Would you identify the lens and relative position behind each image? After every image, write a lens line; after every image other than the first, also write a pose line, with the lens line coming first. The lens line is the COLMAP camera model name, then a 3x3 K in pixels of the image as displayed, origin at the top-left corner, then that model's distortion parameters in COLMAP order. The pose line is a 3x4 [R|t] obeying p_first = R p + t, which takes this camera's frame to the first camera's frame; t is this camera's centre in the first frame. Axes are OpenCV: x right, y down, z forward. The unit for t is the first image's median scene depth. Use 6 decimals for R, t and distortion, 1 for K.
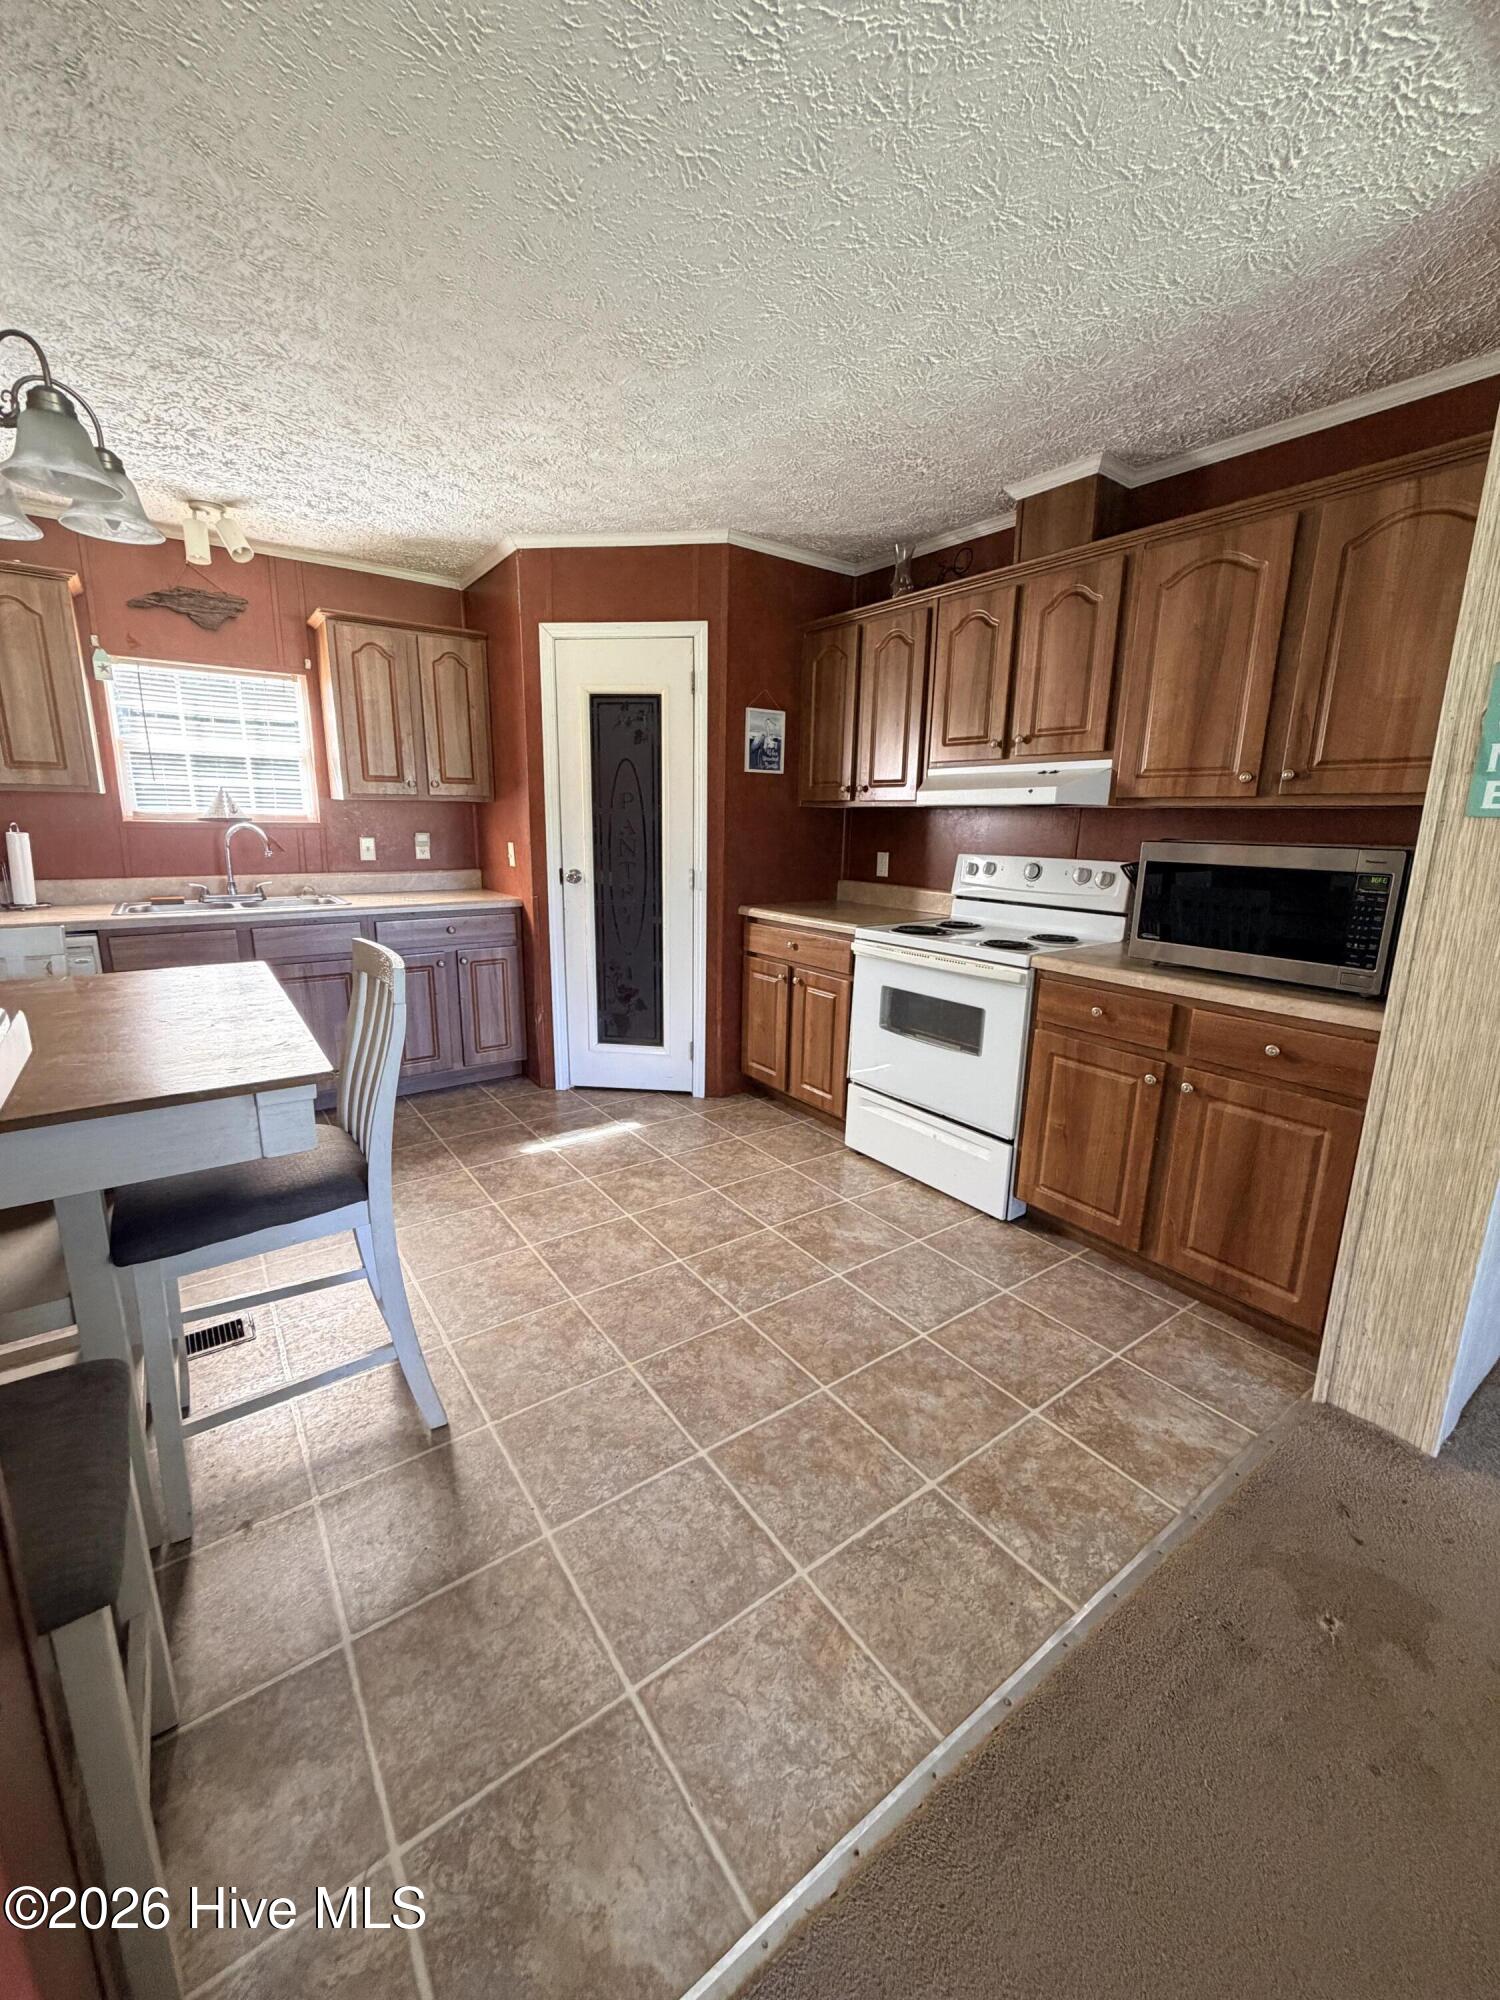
lens RADIAL K [[810.2, 0, 736.6], [0, 810.2, 997.5], [0, 0, 1]] dist [0.001052, -0.000277]
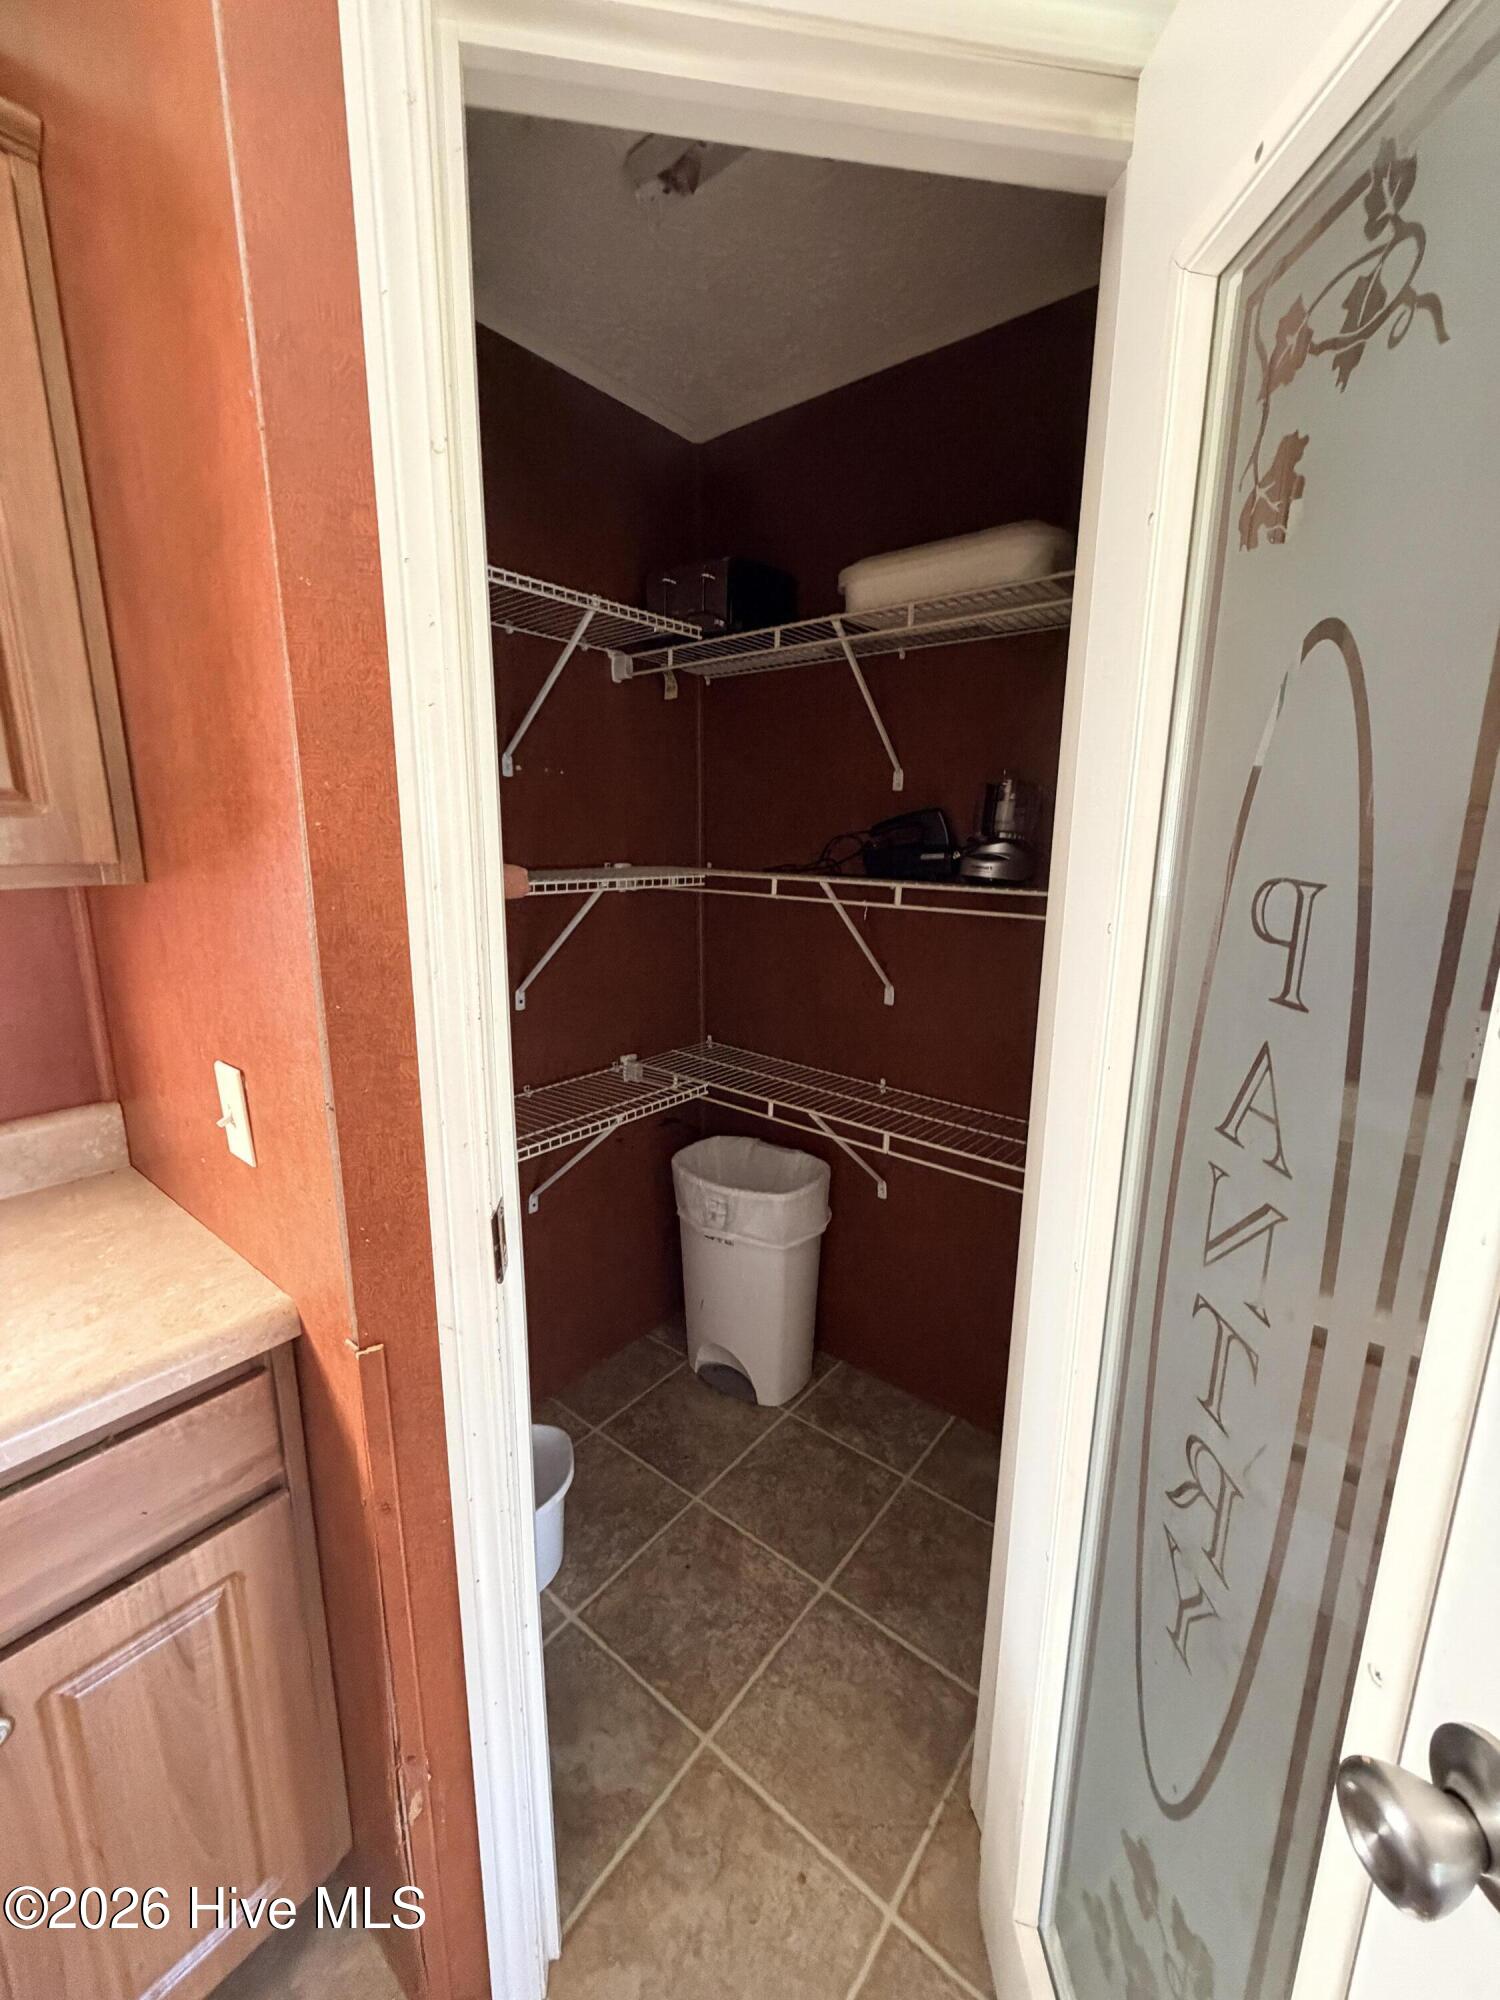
lens RADIAL K [[810.2, 0, 752.5], [0, 810.2, 995.2], [0, 0, 1]] dist [0.001052, -0.000277]
pose [[0.959522, -0.065566, 0.273897, -0.198979], [0.070478, 0.997480, -0.008124, -0.200908], [-0.272674, 0.027099, 0.961725, 0.743867]]
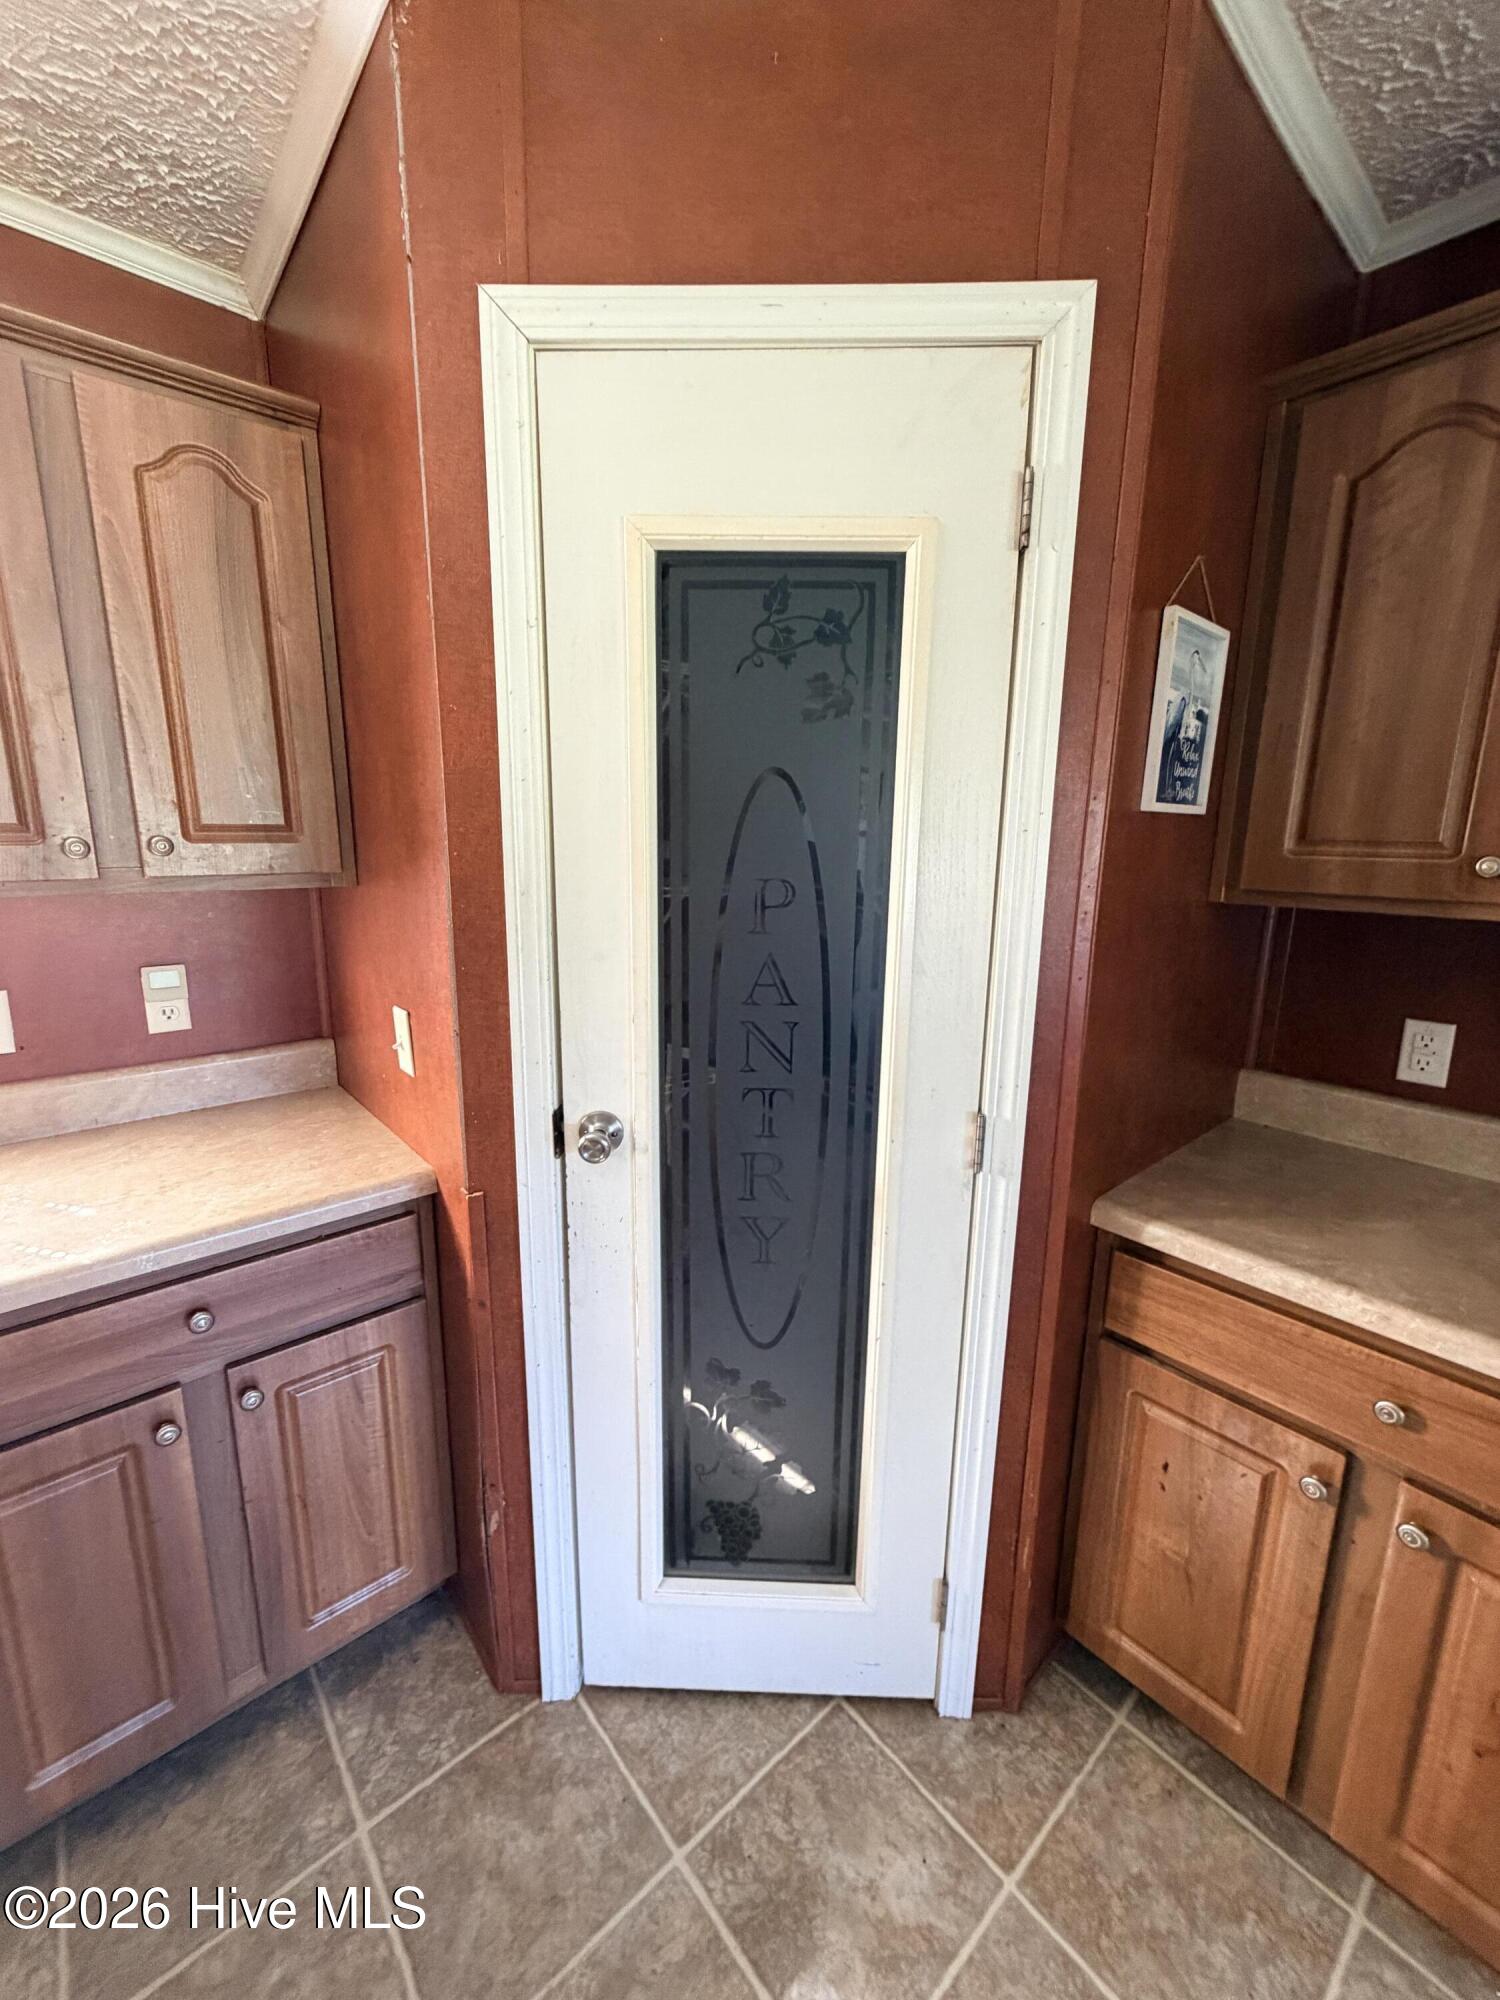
lens RADIAL K [[810.2, 0, 748.7], [0, 810.2, 995.3], [0, 0, 1]] dist [0.001052, -0.000277]
pose [[0.995421, -0.022096, 0.092996, -0.163241], [0.024349, 0.999435, -0.023167, -0.187186], [-0.092431, 0.025325, 0.995397, 0.644936]]
